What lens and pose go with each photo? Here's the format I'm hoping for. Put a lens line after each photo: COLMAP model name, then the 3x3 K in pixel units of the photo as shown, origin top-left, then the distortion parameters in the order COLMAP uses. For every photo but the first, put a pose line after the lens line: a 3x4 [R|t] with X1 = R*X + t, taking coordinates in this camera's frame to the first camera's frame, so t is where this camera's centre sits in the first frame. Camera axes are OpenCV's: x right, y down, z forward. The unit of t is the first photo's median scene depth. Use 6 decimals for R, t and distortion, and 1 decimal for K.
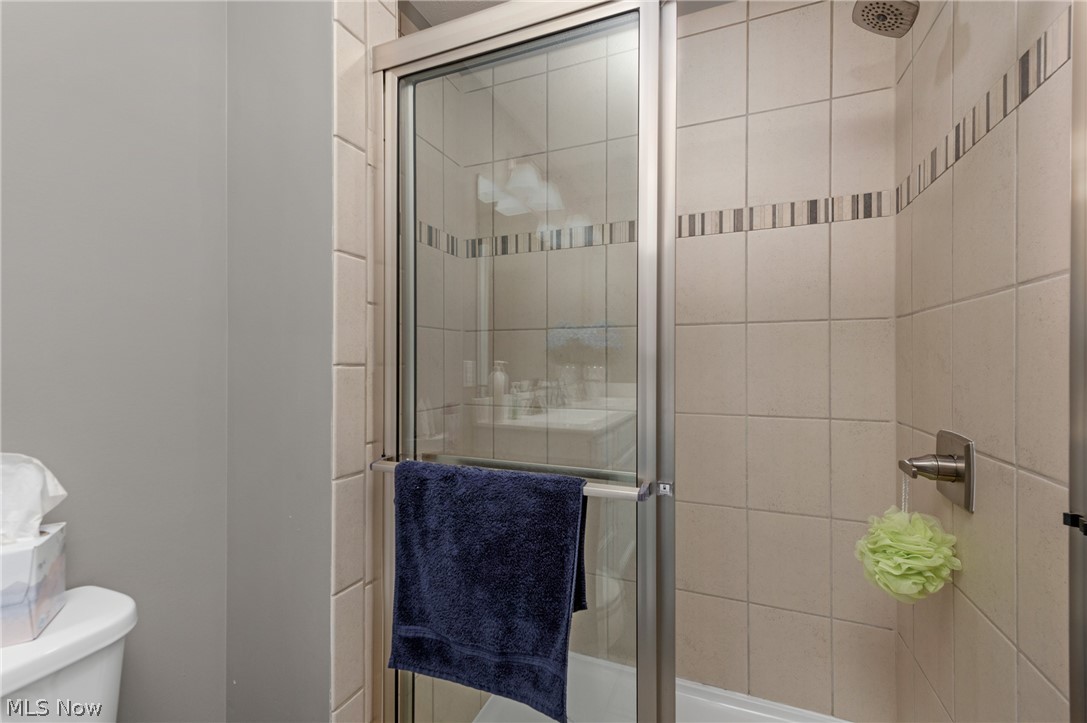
lens RADIAL K [[439.1, 0, 546.8], [0, 439.1, 364.3], [0, 0, 1]] dist [0.015564, -0.002073]
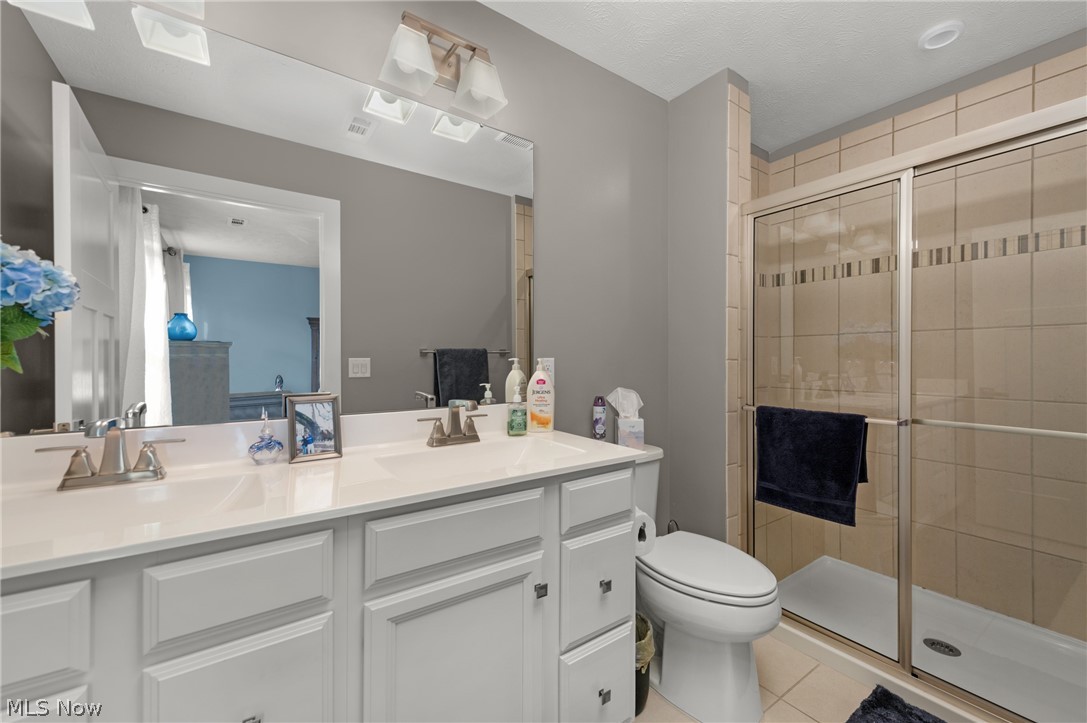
lens RADIAL K [[439.1, 0, 560.8], [0, 439.1, 363.6], [0, 0, 1]] dist [0.015564, -0.002073]
pose [[0.855951, 0.002027, -0.517052, -0.051956], [0.000393, 0.999989, 0.004570, 0.009053], [0.517056, -0.004115, 0.855942, -1.180097]]
